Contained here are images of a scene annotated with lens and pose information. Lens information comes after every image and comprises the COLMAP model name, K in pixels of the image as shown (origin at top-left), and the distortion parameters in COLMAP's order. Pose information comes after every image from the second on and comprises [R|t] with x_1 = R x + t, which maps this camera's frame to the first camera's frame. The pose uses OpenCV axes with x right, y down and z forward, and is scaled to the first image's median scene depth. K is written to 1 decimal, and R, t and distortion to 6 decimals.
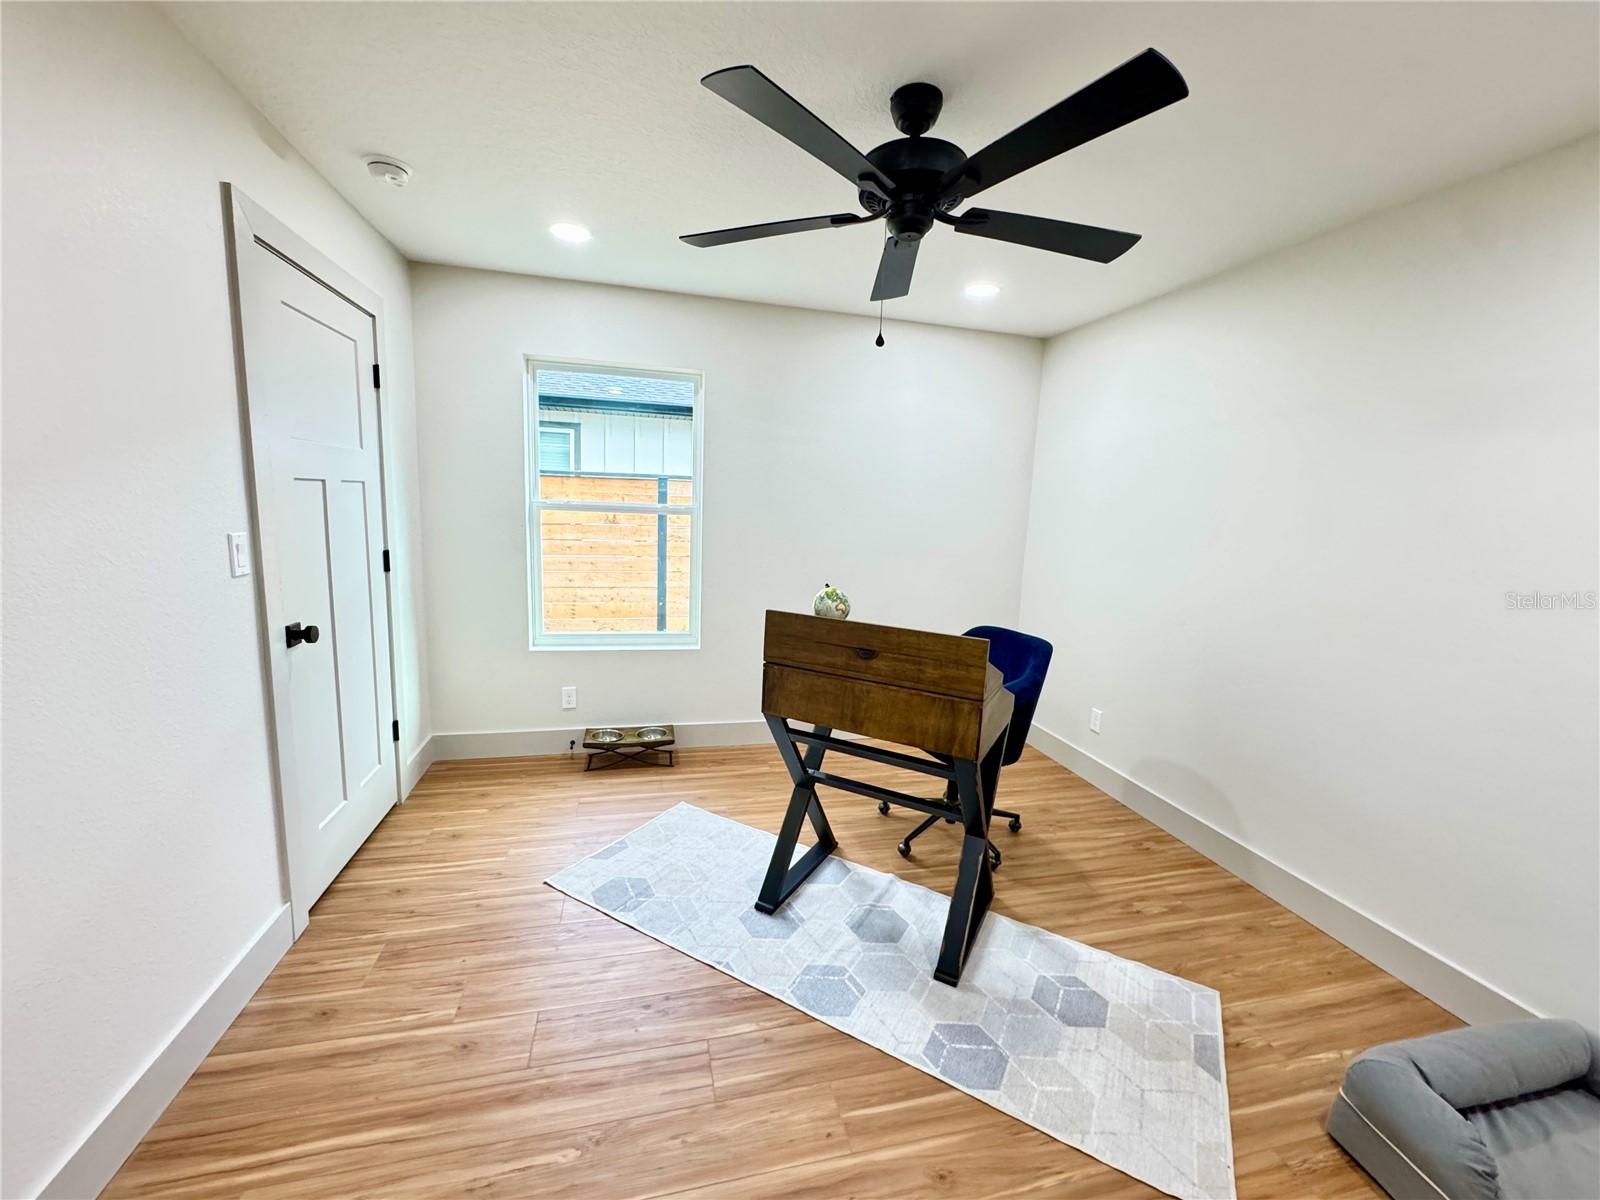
lens RADIAL K [[641.2, 0, 799.7], [0, 641.2, 597.9], [0, 0, 1]] dist [-0.002395, 0.000367]
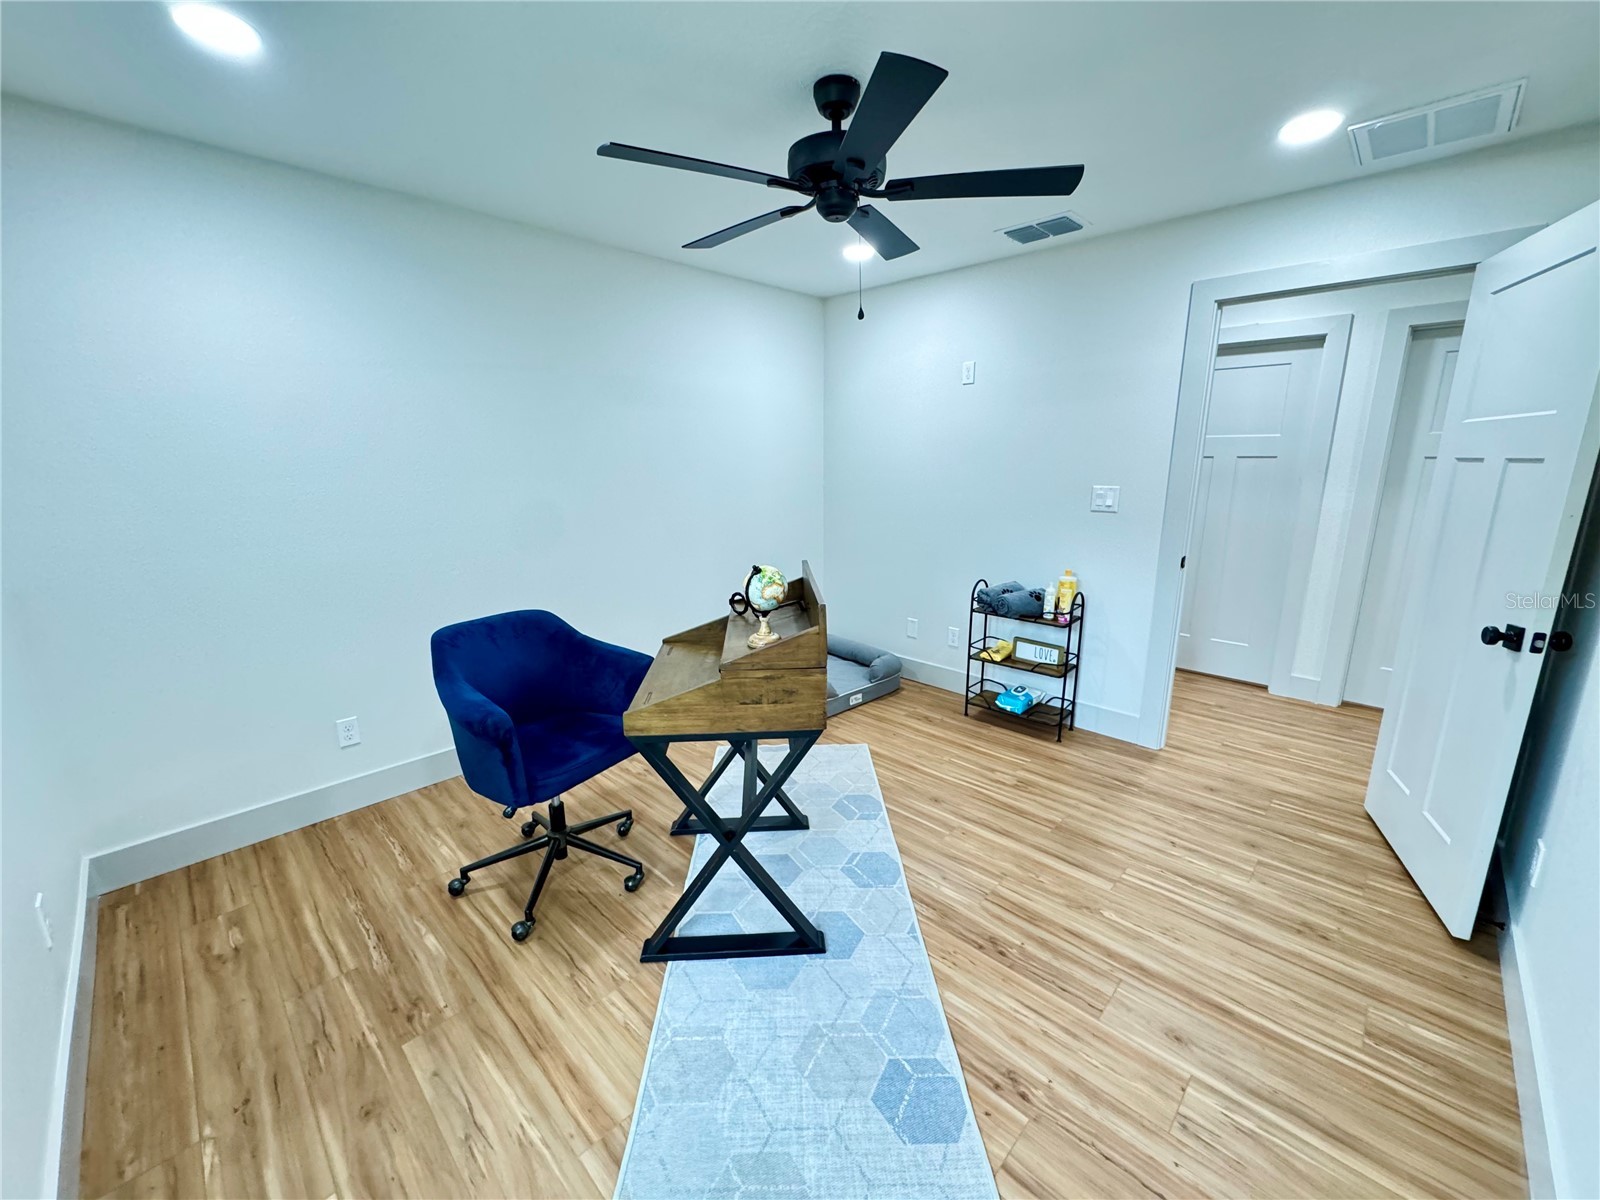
lens RADIAL K [[642.4, 0, 801.2], [0, 642.4, 589.0], [0, 0, 1]] dist [0.004292, 0.000468]
pose [[-0.527883, -0.216813, 0.821177, -0.702593], [0.106504, 0.942337, 0.317267, -0.262587], [-0.842613, 0.254938, -0.474352, 1.421587]]
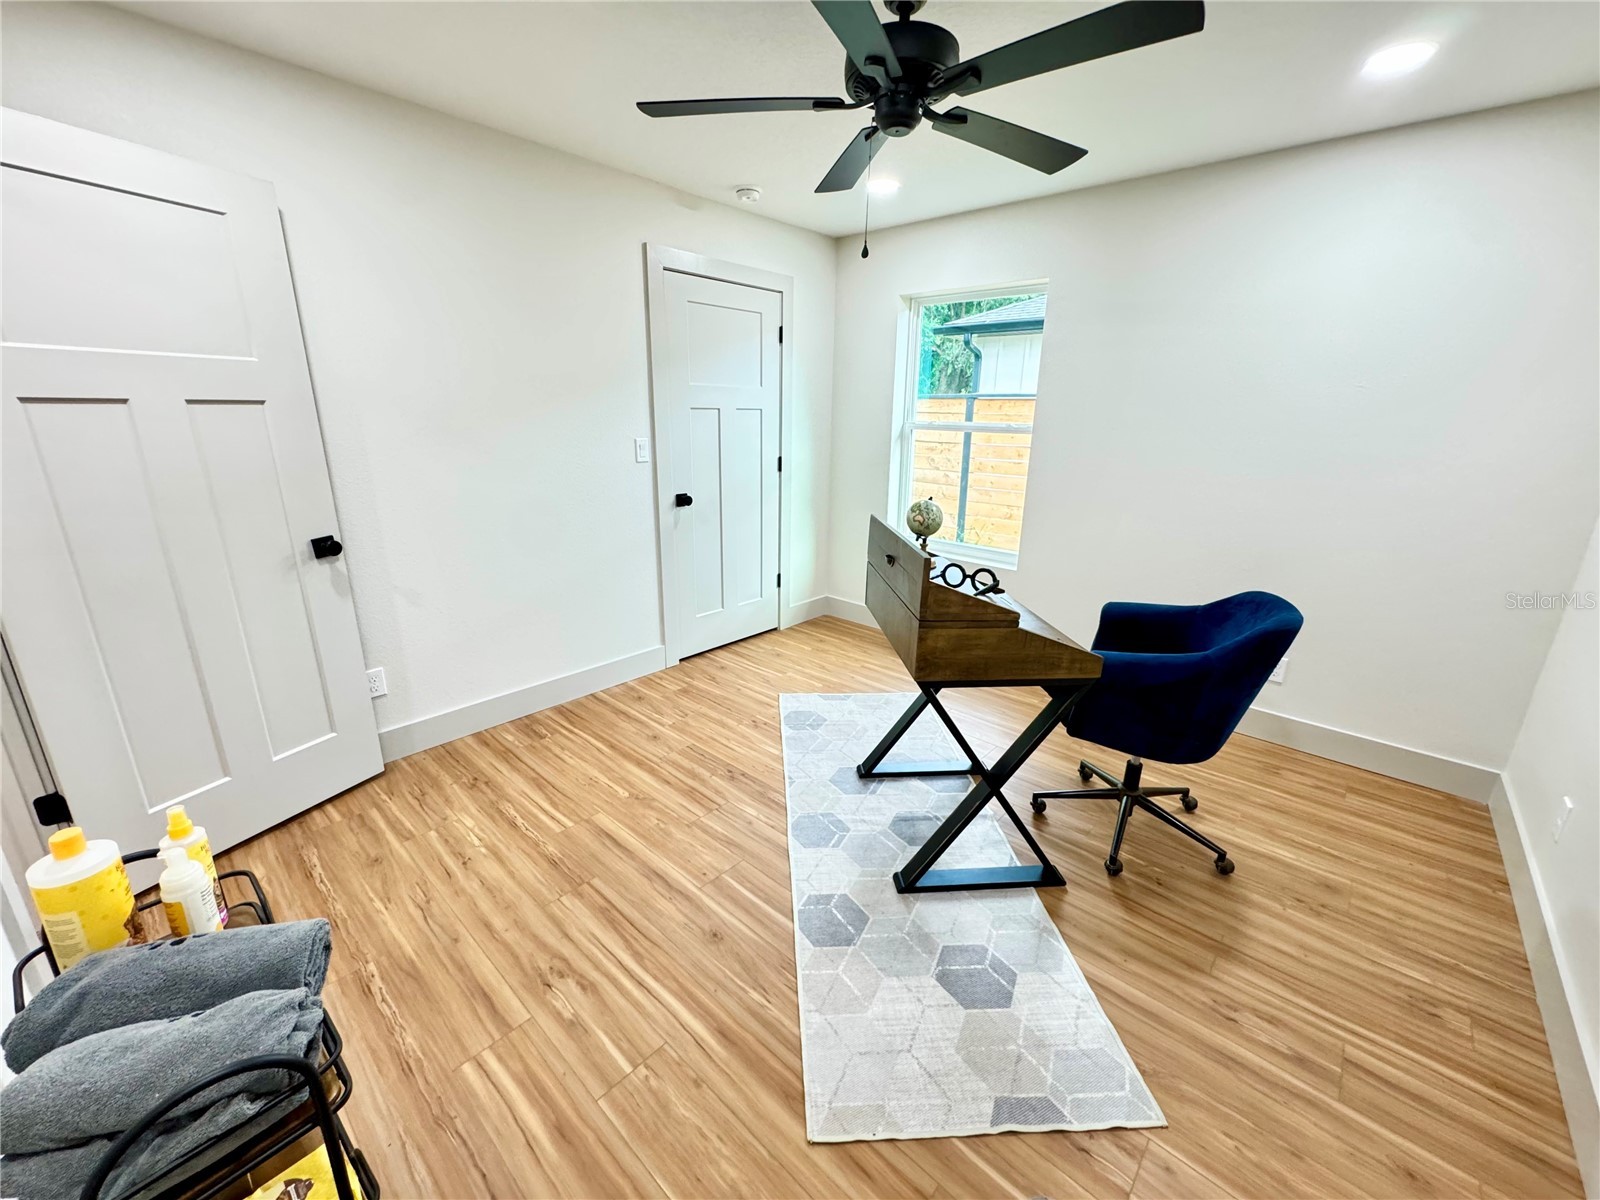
lens RADIAL K [[641.2, 0, 799.7], [0, 641.2, 597.9], [0, 0, 1]] dist [-0.002395, 0.000367]
pose [[0.554818, 0.205226, -0.806262, 0.826125], [-0.117881, 0.978713, 0.168004, -0.011555], [0.823578, 0.001831, 0.567200, 0.262231]]
